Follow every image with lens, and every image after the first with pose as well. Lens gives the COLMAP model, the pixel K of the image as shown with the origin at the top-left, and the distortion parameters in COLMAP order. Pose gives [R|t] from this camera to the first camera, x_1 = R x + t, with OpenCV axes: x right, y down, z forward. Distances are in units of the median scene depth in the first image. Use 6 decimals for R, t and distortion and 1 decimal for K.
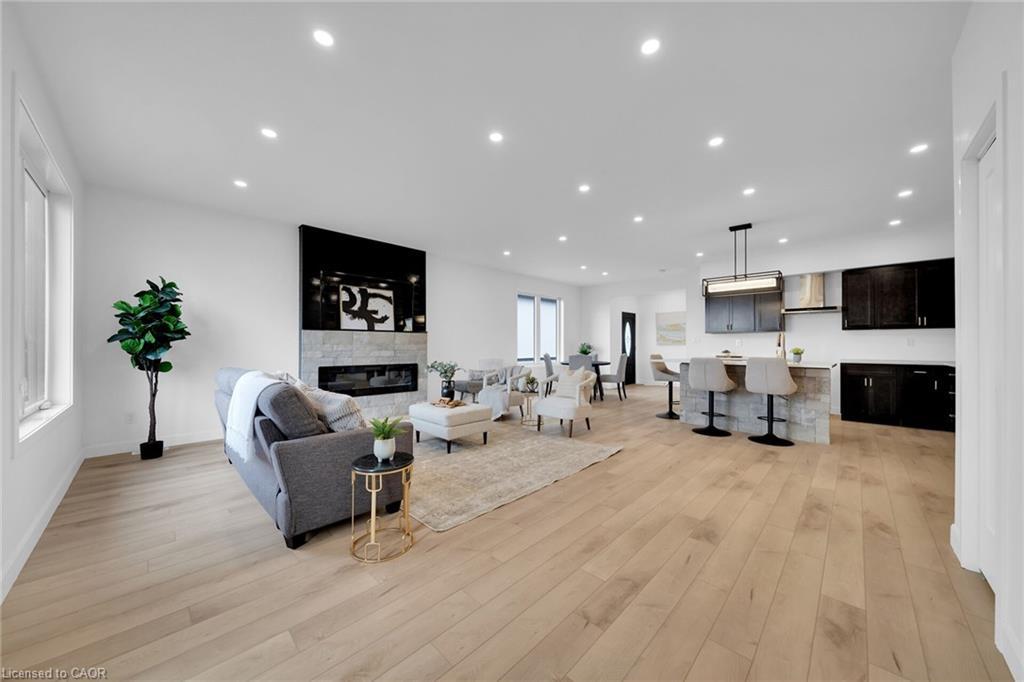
lens RADIAL K [[351.5, 0, 513.7], [0, 351.5, 342.5], [0, 0, 1]] dist [-0.005742, 0.000150]
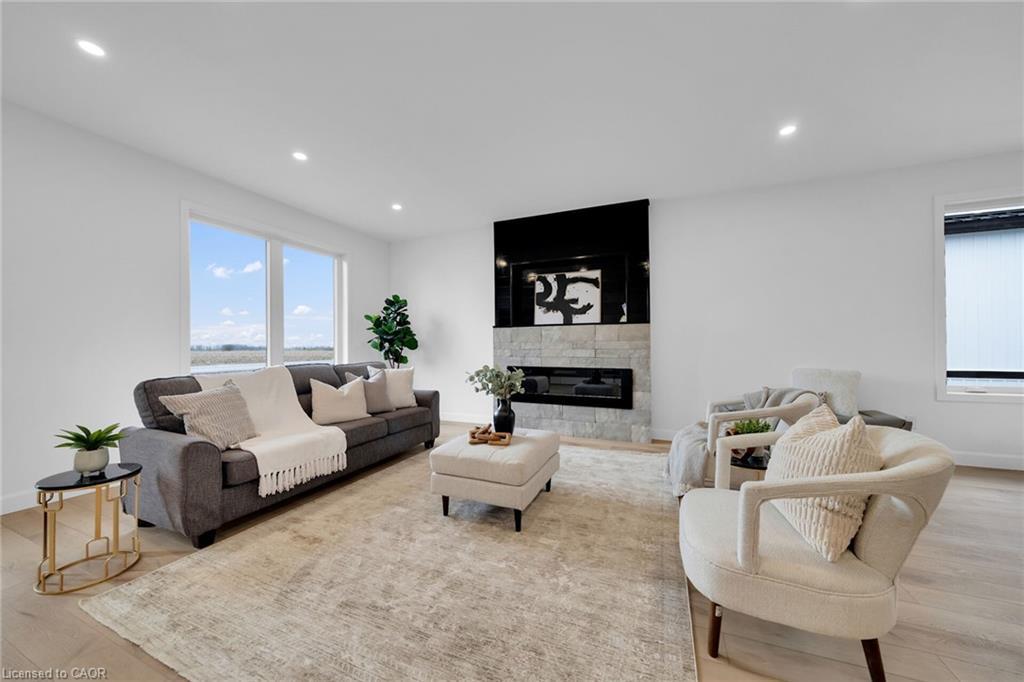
lens RADIAL K [[351.5, 0, 516.6], [0, 351.5, 346.9], [0, 0, 1]] dist [-0.005742, 0.000150]
pose [[0.373332, -0.002132, -0.927695, 0.302045], [0.011483, 0.999931, 0.002323, 0.013992], [0.927627, -0.011520, 0.373331, 0.618191]]
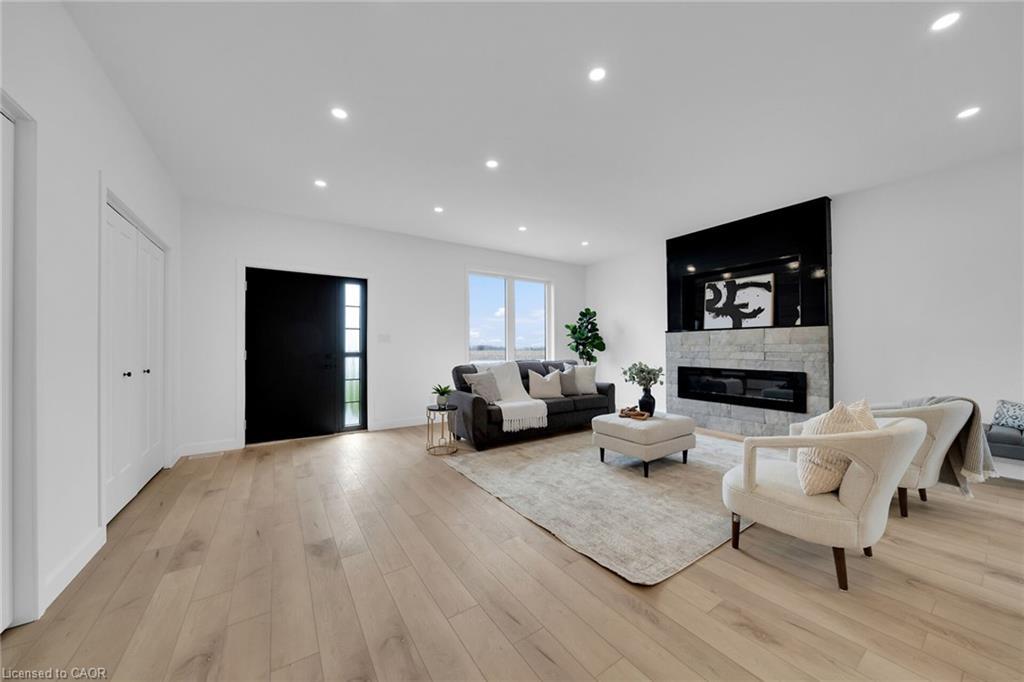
lens RADIAL K [[351.5, 0, 522.5], [0, 351.5, 344.0], [0, 0, 1]] dist [-0.005742, 0.000150]
pose [[-0.185864, -0.008760, -0.982536, 0.542760], [0.012749, 0.999855, -0.011326, 0.006988], [0.982493, -0.014632, -0.185725, 0.674093]]
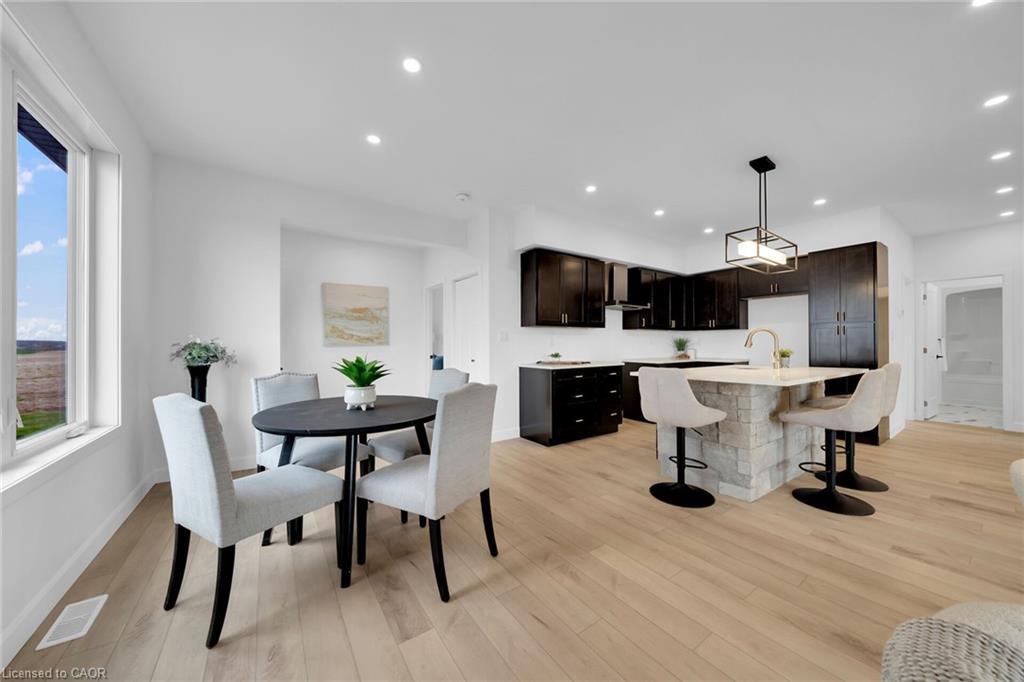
lens RADIAL K [[351.5, 0, 516.1], [0, 351.5, 343.7], [0, 0, 1]] dist [-0.005742, 0.000150]
pose [[0.197966, -0.001175, 0.980208, -0.072627], [-0.002967, 0.999994, 0.001798, 0.003926], [-0.980204, -0.003264, 0.197961, 1.208771]]
